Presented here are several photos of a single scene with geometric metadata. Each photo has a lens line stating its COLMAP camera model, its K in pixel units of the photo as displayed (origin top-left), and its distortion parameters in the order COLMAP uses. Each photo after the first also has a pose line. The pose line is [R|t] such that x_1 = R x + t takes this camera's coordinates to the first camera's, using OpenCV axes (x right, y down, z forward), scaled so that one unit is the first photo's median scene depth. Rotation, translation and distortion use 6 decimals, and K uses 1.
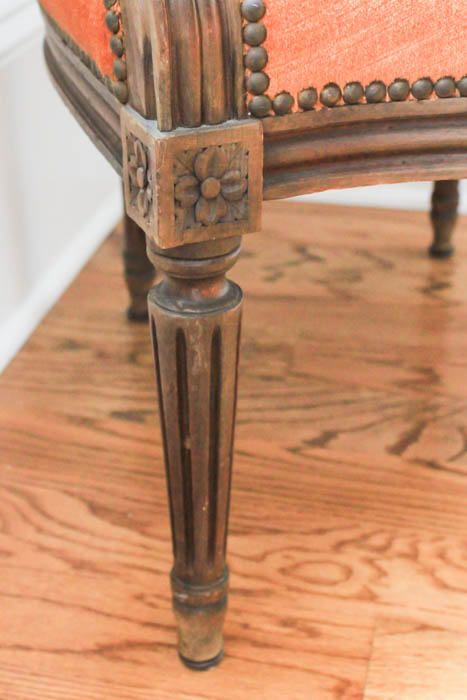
lens RADIAL K [[1192.0, 0, 233.5], [0, 1192.0, 350.0], [0, 0, 1]] dist [-0.043605, 0.001996]
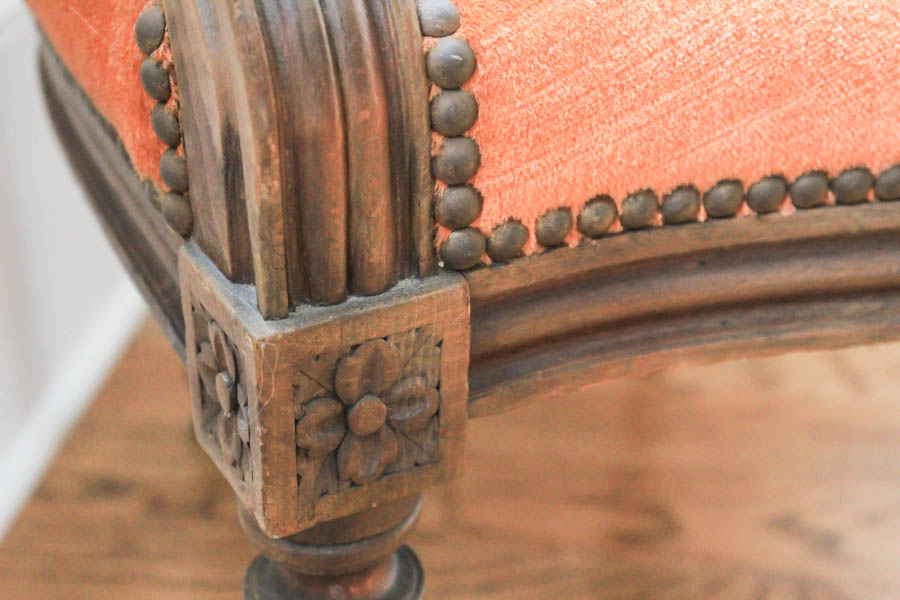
lens RADIAL K [[1444.0, 0, 450.0], [0, 1444.0, 300.0], [0, 0, 1]] dist [-0.015681, 0.019984]
pose [[0.995403, -0.030400, 0.090822, -0.038227], [0.031548, 0.999439, -0.011240, -0.176479], [-0.090429, 0.014053, 0.995804, 0.399969]]
